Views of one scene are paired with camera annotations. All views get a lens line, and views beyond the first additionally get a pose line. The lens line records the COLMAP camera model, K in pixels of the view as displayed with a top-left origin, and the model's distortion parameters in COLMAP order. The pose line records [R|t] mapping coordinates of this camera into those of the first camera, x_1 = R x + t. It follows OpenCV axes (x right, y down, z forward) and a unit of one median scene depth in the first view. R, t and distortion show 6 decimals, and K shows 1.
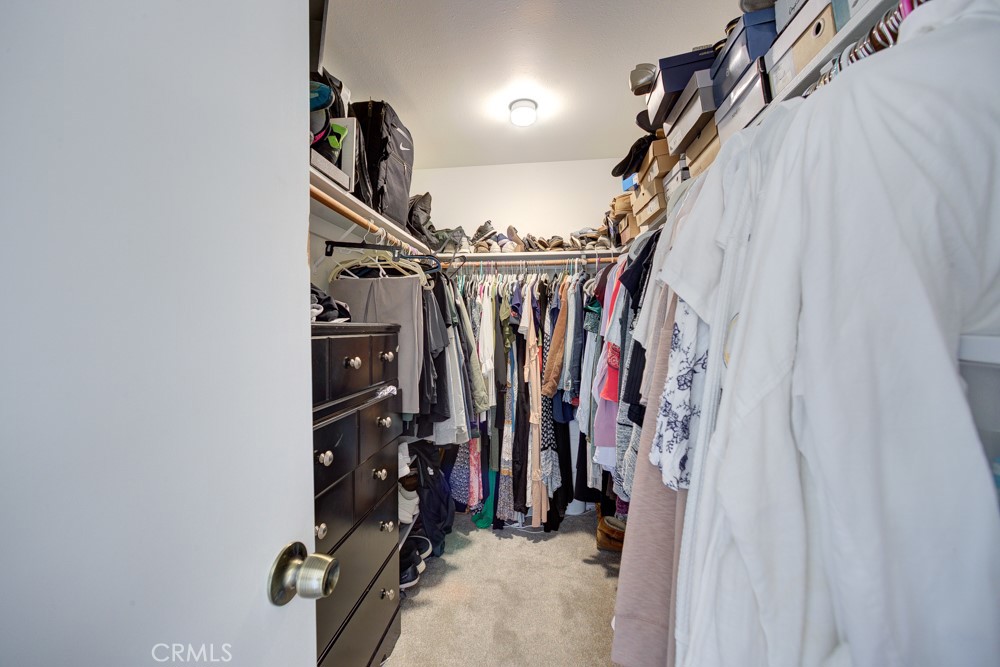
lens RADIAL K [[399.3, 0, 500.0], [0, 399.3, 331.8], [0, 0, 1]] dist [0.000680, -0.000010]
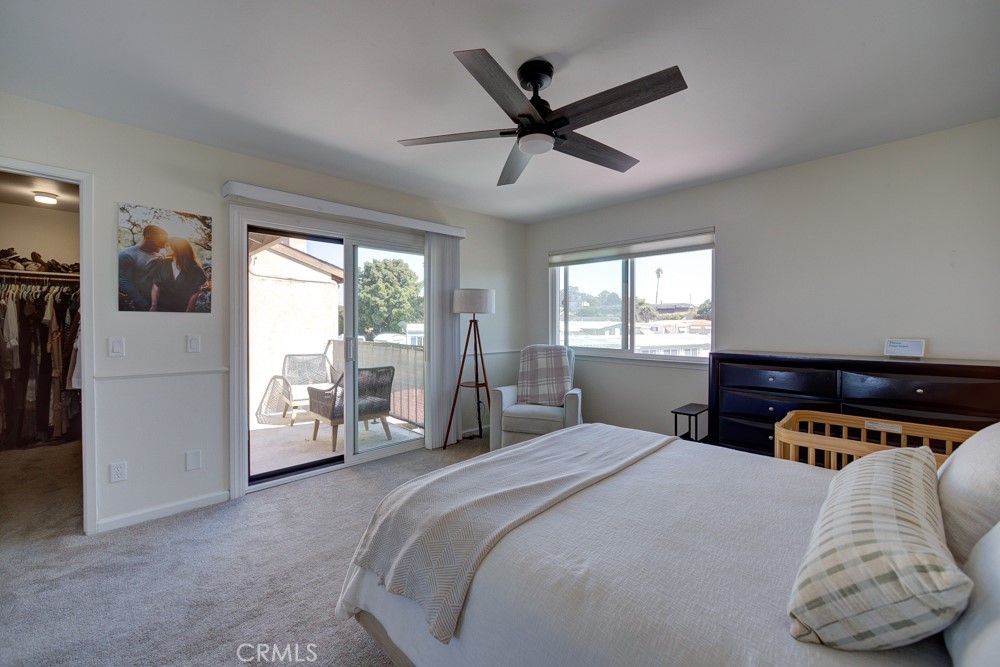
lens RADIAL K [[399.3, 0, 499.7], [0, 399.3, 328.9], [0, 0, 1]] dist [0.000680, -0.000010]
pose [[0.635959, -0.000171, 0.771723, -0.023163], [-0.000279, 1.000000, 0.000451, 0.024195], [-0.771723, -0.000503, 0.635959, -1.446862]]
